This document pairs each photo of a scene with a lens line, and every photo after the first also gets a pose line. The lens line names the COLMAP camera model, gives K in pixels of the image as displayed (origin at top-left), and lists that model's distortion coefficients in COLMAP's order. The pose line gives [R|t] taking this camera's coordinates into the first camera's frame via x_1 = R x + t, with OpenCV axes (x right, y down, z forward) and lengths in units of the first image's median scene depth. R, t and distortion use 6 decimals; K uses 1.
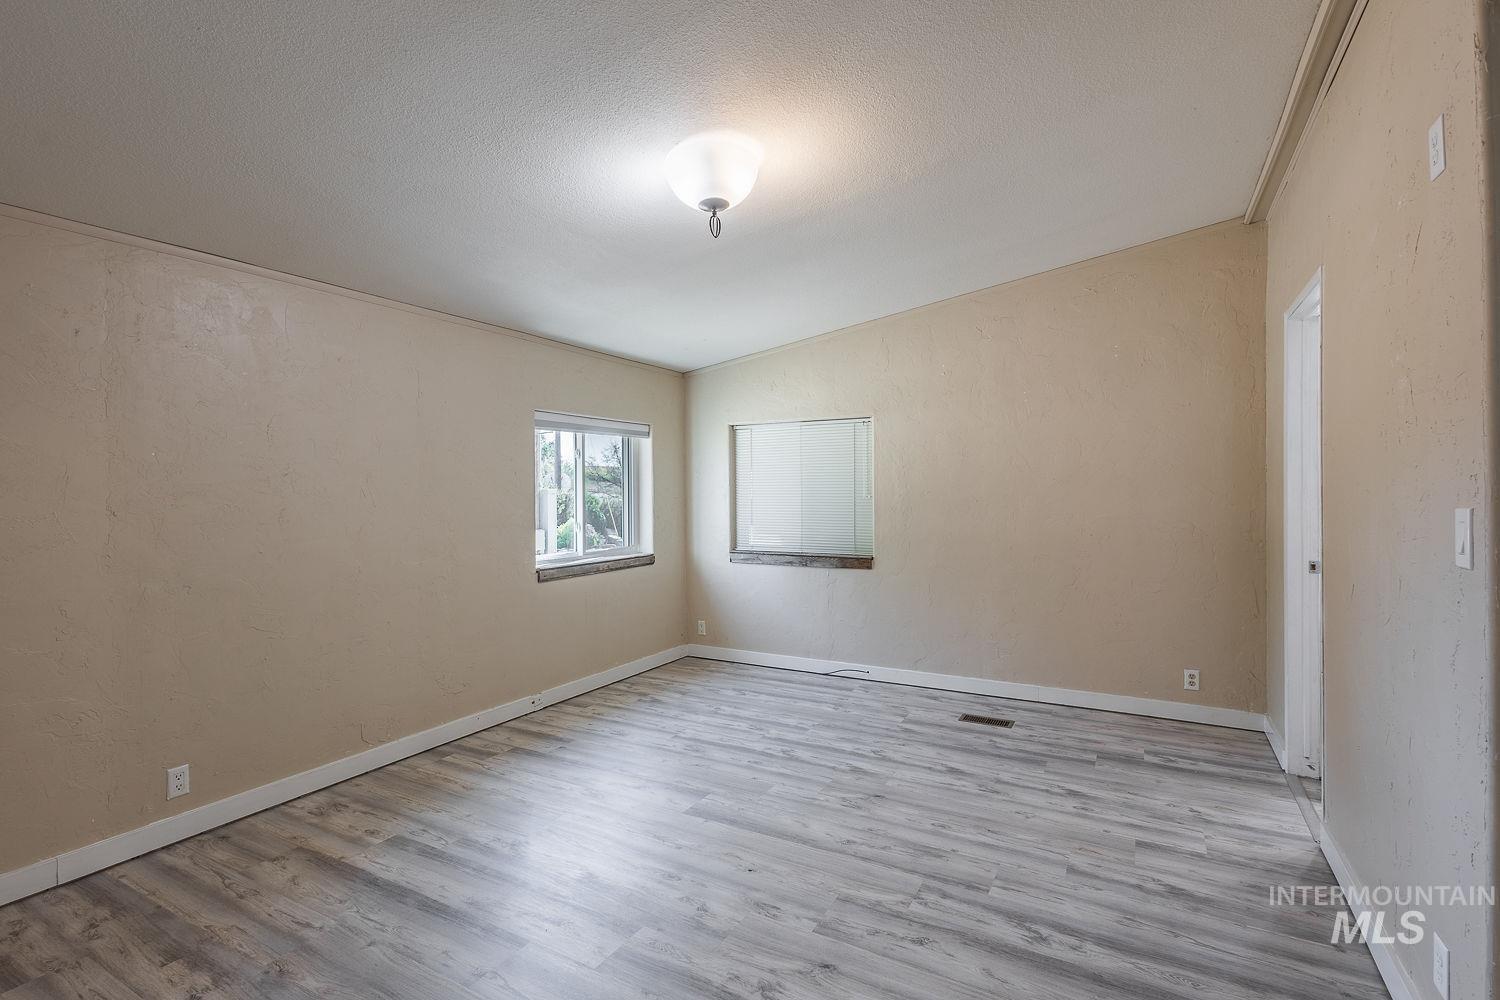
lens RADIAL K [[706.9, 0, 750.0], [0, 706.9, 500.0], [0, 0, 1]] dist [0.005424, 0.000064]
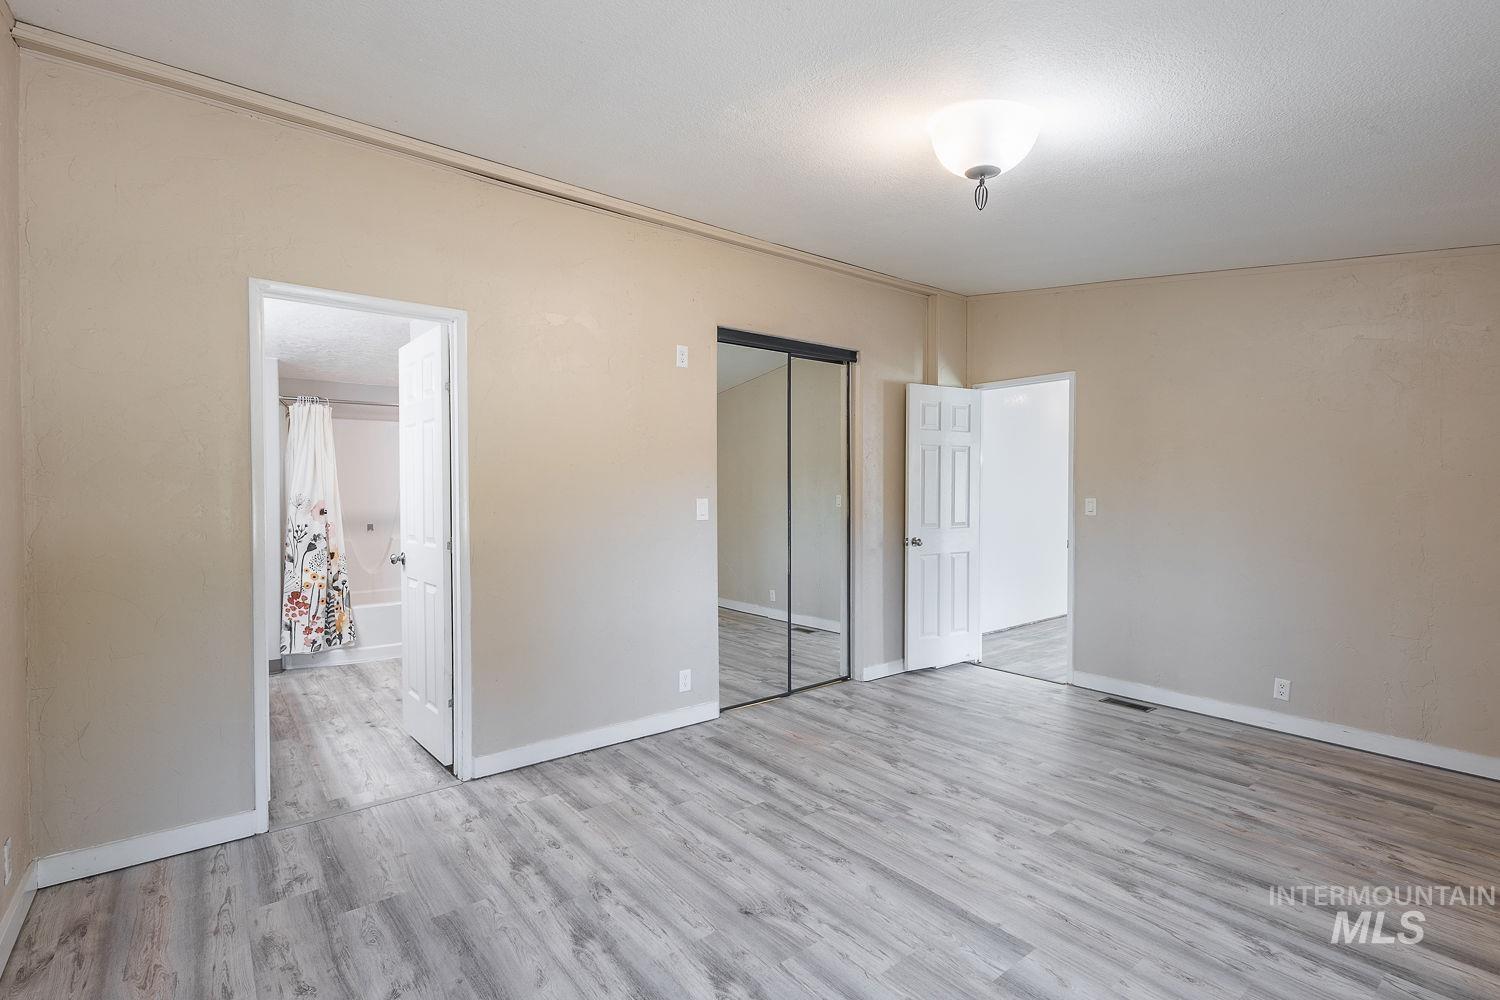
lens RADIAL K [[706.9, 0, 750.0], [0, 706.9, 500.0], [0, 0, 1]] dist [0.005424, 0.000064]
pose [[-0.929144, 0.007255, 0.369647, -0.107822], [0.014434, 0.999757, 0.016658, -0.014217], [-0.369437, 0.020813, -0.929023, 1.966830]]
